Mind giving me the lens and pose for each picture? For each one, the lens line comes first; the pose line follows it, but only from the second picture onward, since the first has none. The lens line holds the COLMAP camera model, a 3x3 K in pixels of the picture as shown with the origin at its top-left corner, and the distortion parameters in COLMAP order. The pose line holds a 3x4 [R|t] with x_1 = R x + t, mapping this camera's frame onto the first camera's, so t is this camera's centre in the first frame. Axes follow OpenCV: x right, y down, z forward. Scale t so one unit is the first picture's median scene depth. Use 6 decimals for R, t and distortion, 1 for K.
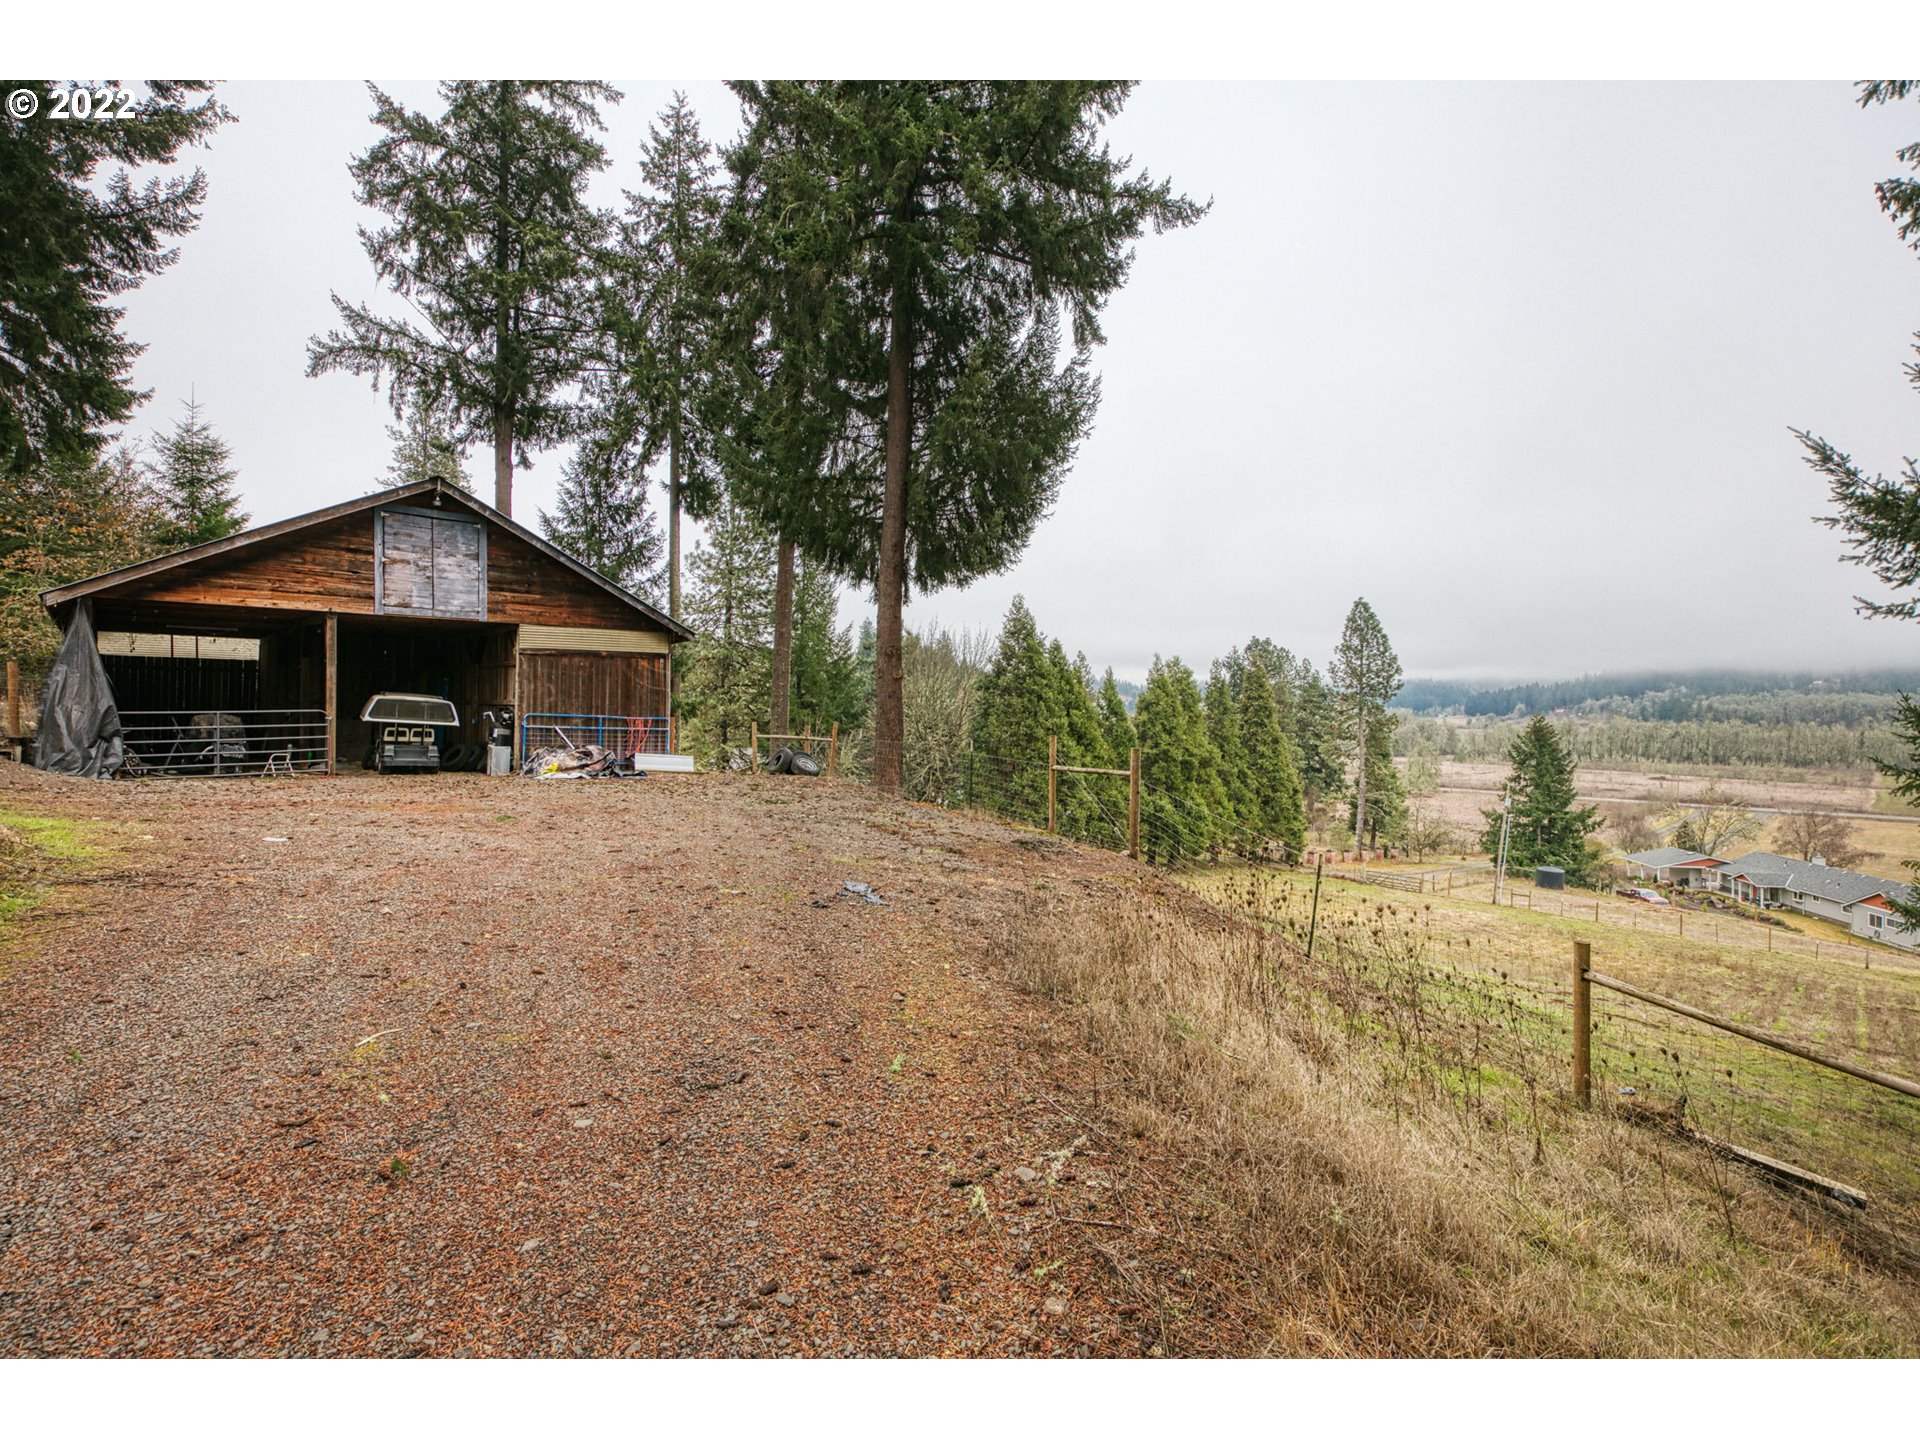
lens RADIAL K [[873.0, 0, 960.0], [0, 873.0, 720.0], [0, 0, 1]] dist [0.000093, 0.000051]
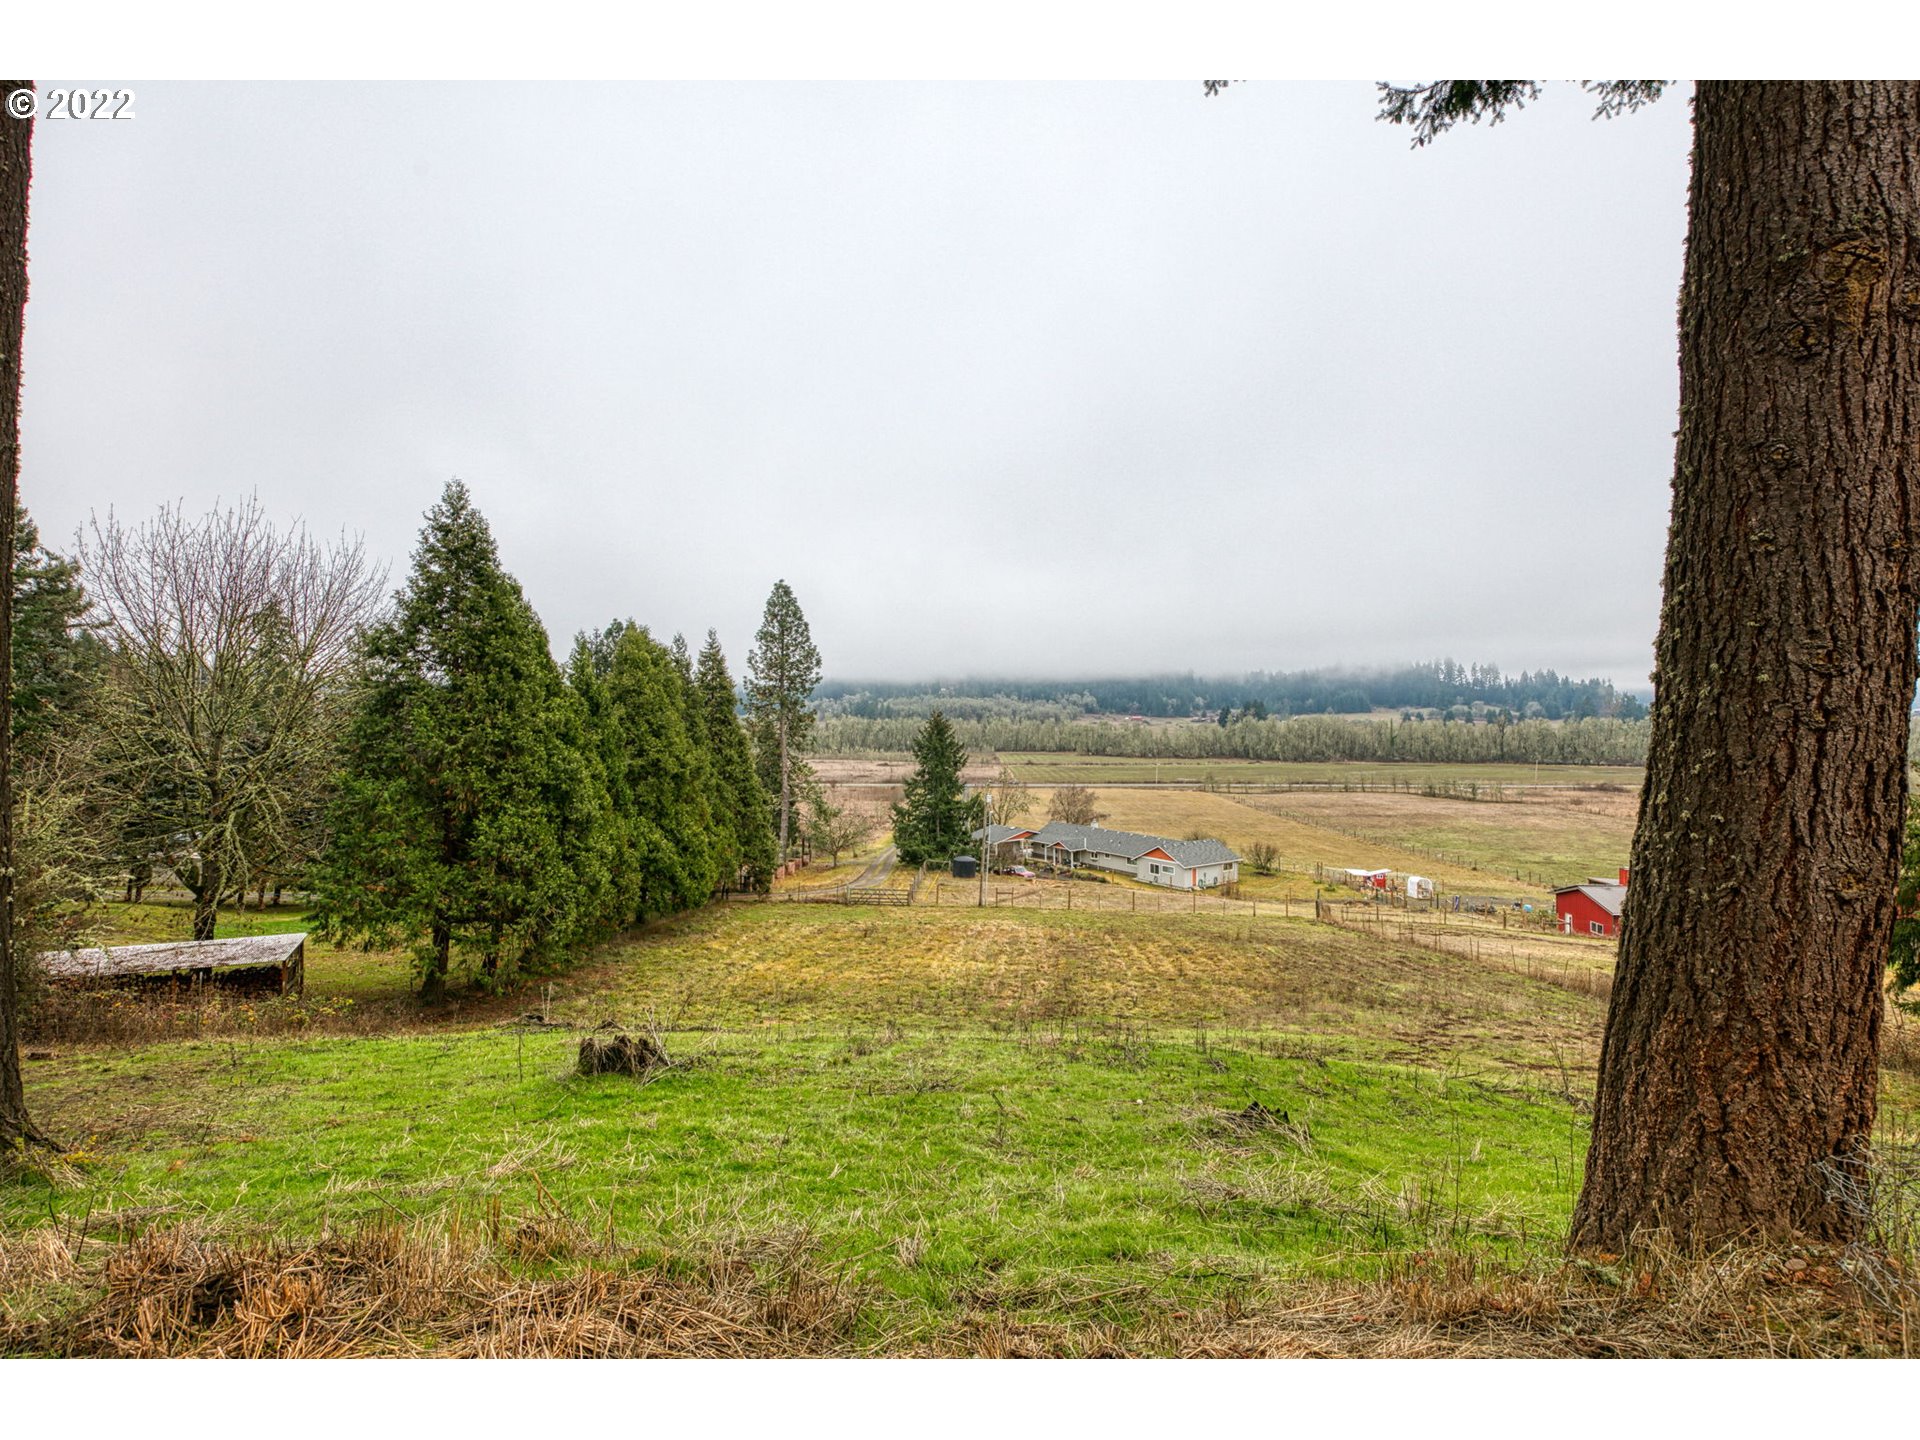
lens RADIAL K [[873.0, 0, 960.0], [0, 873.0, 720.0], [0, 0, 1]] dist [0.000093, 0.000051]
pose [[0.685230, -0.007939, 0.728284, -0.078065], [0.007620, 0.999964, 0.003732, 0.002030], [-0.728287, 0.002993, 0.685266, 0.279718]]
